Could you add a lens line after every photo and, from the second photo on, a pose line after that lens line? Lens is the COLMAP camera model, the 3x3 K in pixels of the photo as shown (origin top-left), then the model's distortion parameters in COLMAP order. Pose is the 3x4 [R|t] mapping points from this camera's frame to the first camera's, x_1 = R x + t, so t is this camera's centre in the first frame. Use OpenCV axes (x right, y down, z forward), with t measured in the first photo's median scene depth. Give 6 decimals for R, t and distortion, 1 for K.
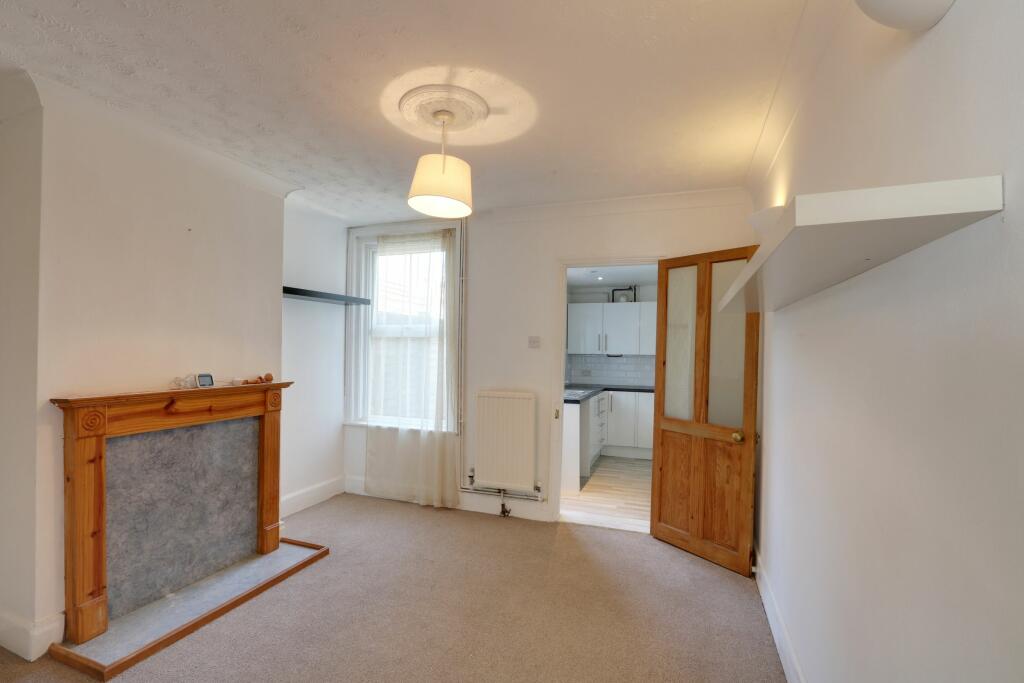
lens RADIAL K [[470.2, 0, 510.4], [0, 470.2, 346.8], [0, 0, 1]] dist [0.002248, 0.000637]
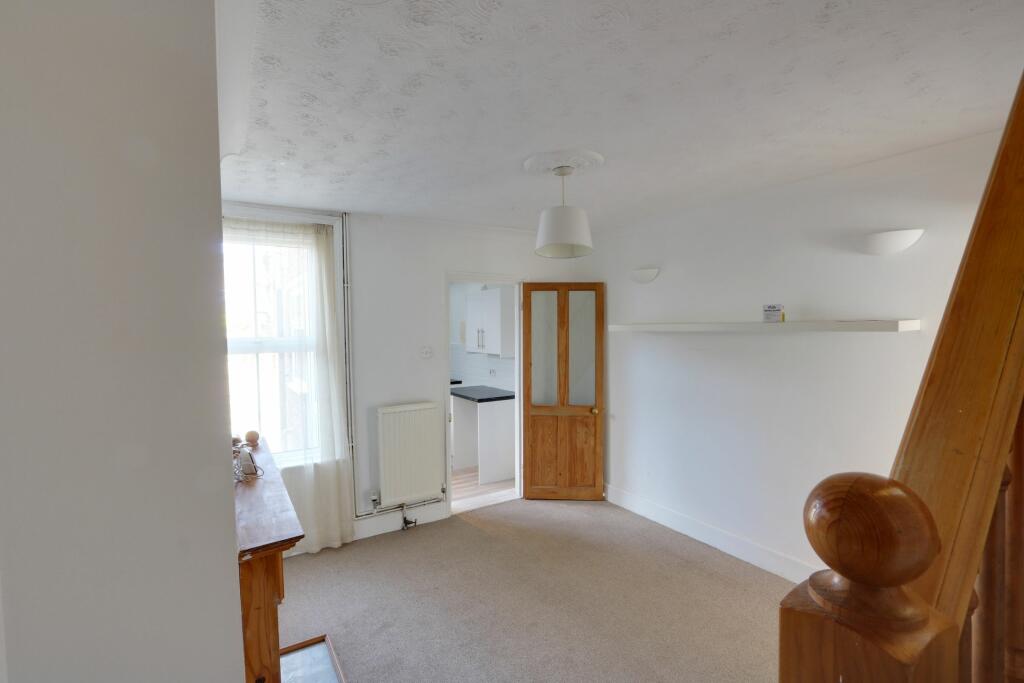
lens RADIAL K [[470.2, 0, 493.0], [0, 470.2, 346.5], [0, 0, 1]] dist [0.002248, 0.000637]
pose [[0.632639, -0.052250, 0.772682, -0.702058], [0.020888, 0.998510, 0.050419, -0.077114], [-0.774165, -0.015758, 0.632788, 0.253965]]
